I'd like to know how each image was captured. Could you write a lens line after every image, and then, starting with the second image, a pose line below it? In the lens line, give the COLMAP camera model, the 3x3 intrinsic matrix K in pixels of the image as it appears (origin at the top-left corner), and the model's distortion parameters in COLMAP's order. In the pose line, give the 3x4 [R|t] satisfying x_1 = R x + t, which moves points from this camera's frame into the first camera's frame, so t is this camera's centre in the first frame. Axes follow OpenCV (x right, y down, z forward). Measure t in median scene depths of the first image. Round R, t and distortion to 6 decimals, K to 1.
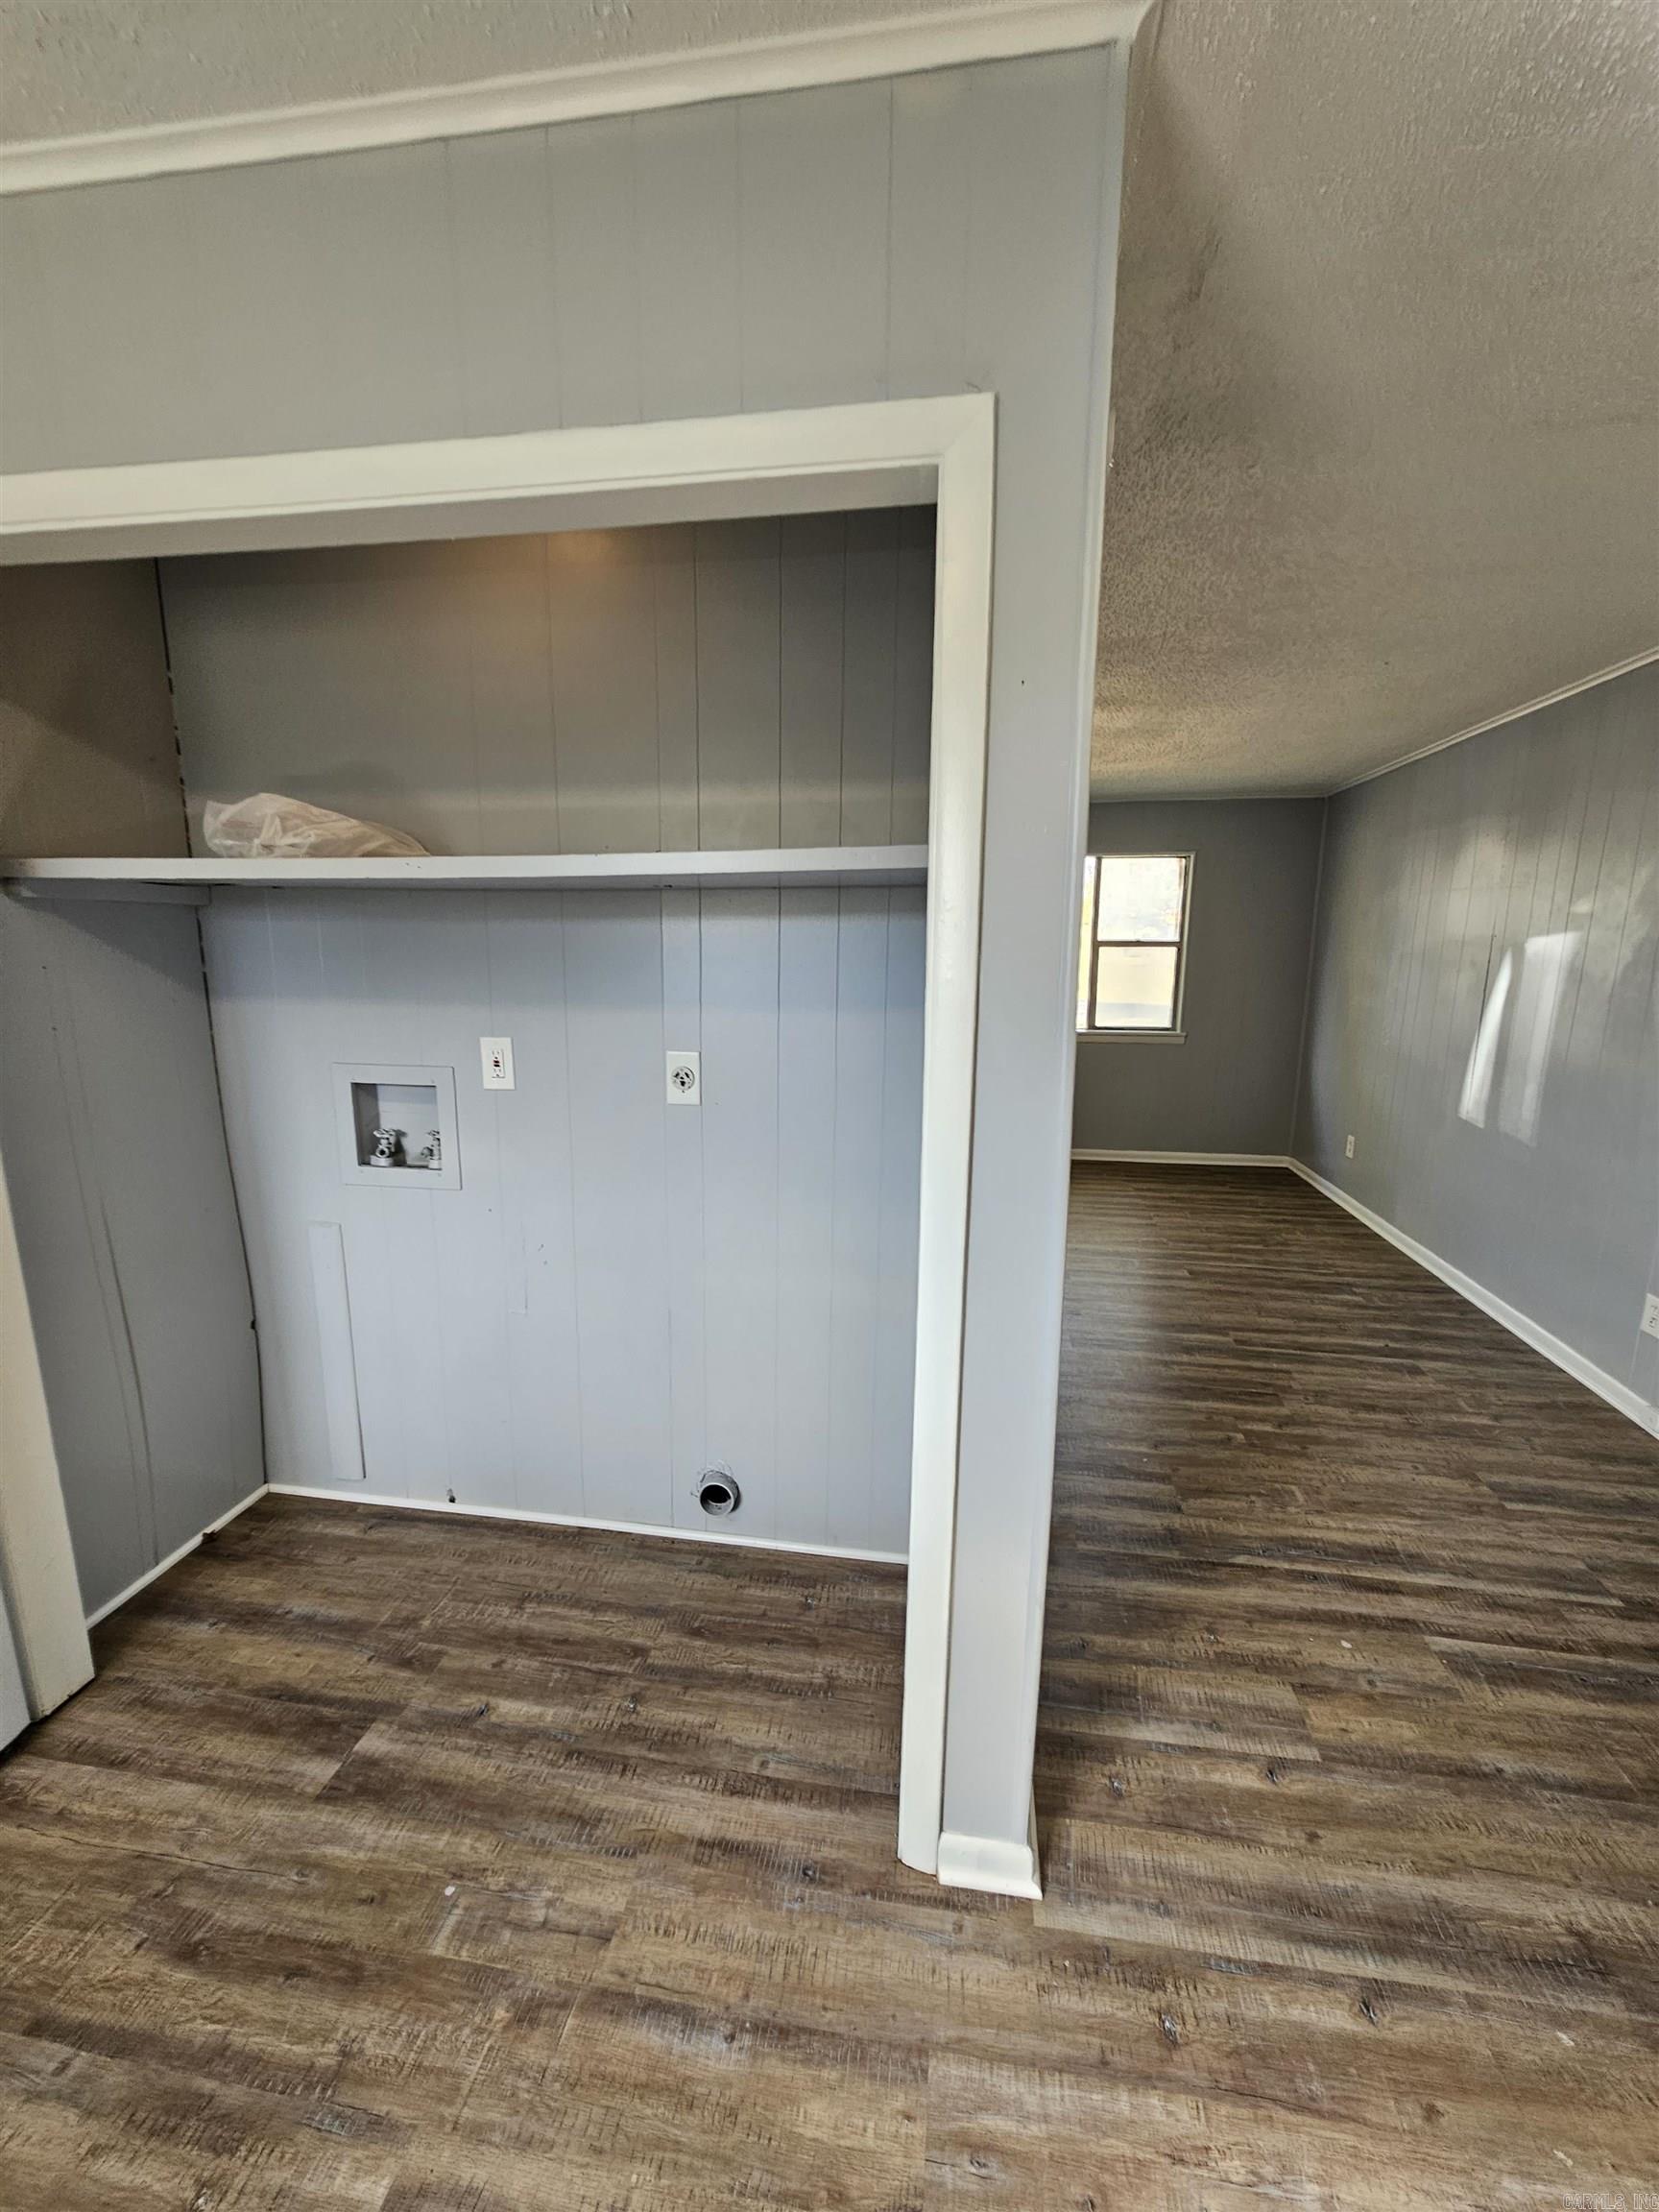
lens RADIAL K [[900.5, 0, 831.2], [0, 900.5, 1117.8], [0, 0, 1]] dist [-0.004033, 0.000783]
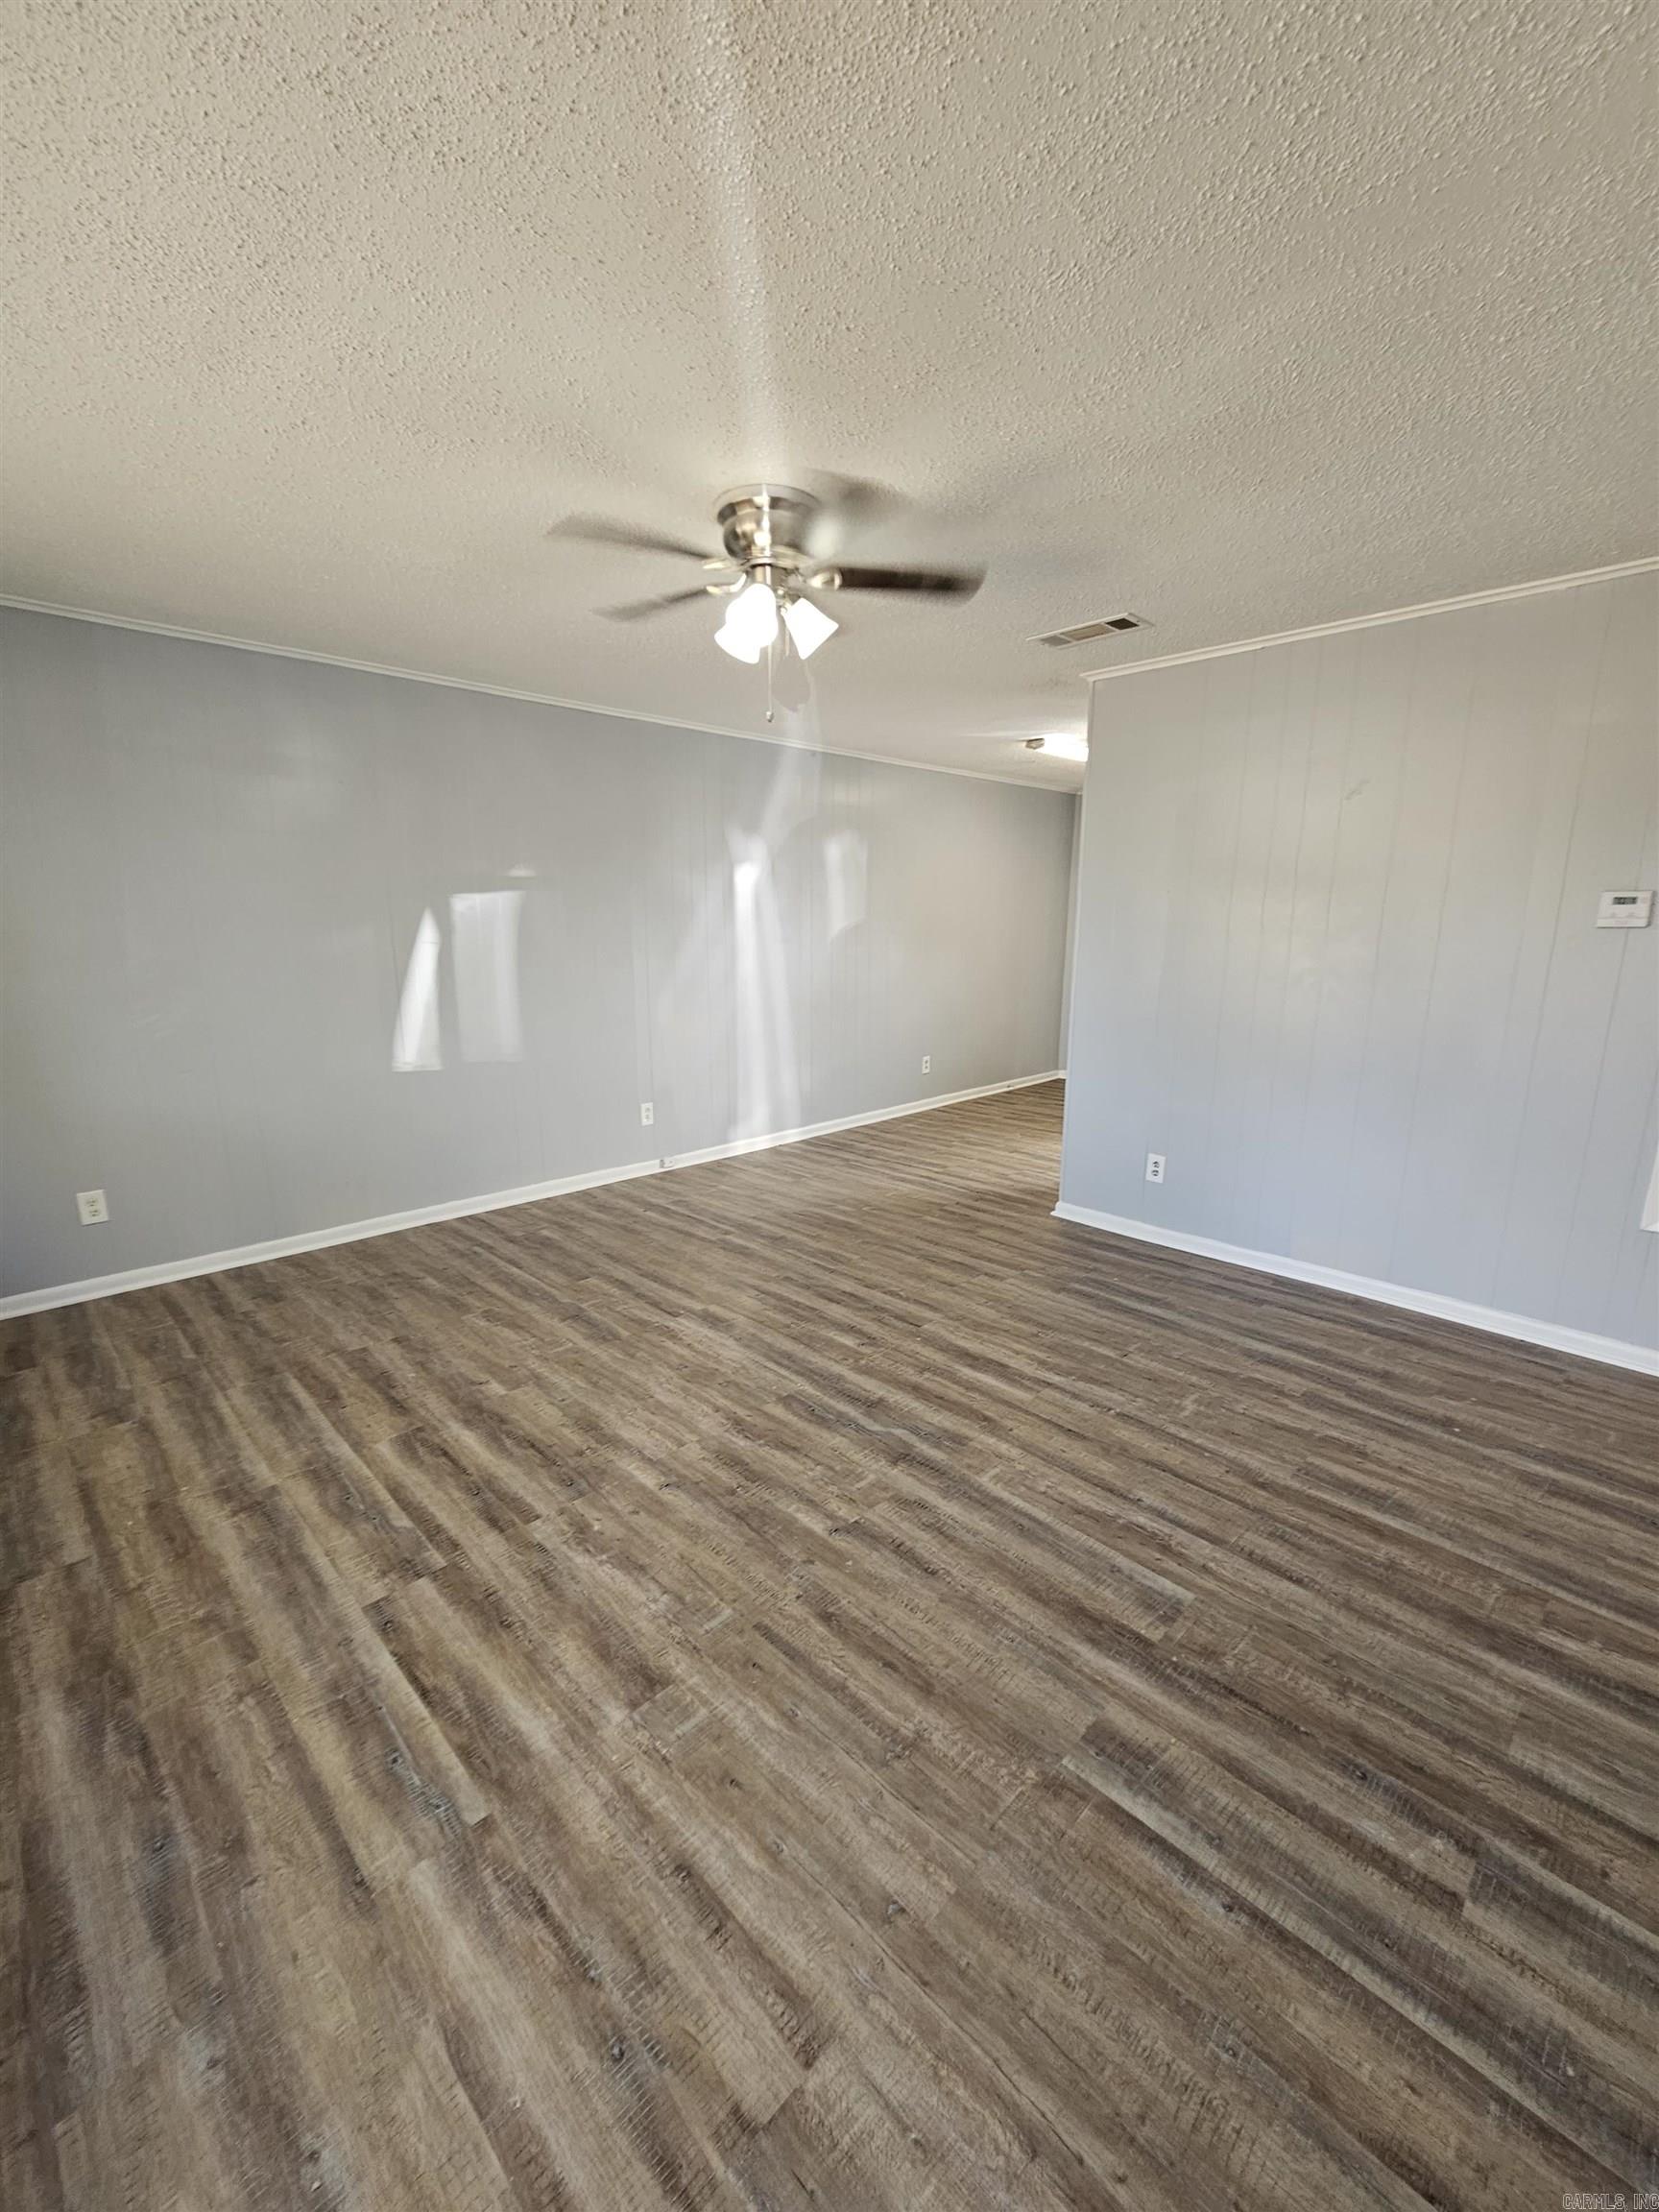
lens RADIAL K [[900.5, 0, 831.2], [0, 900.5, 1117.8], [0, 0, 1]] dist [-0.004033, 0.000783]
pose [[-0.802448, -0.147579, 0.578185, -0.335164], [0.099636, 0.922195, 0.373669, -0.332575], [-0.588345, 0.357458, -0.725309, 1.729448]]
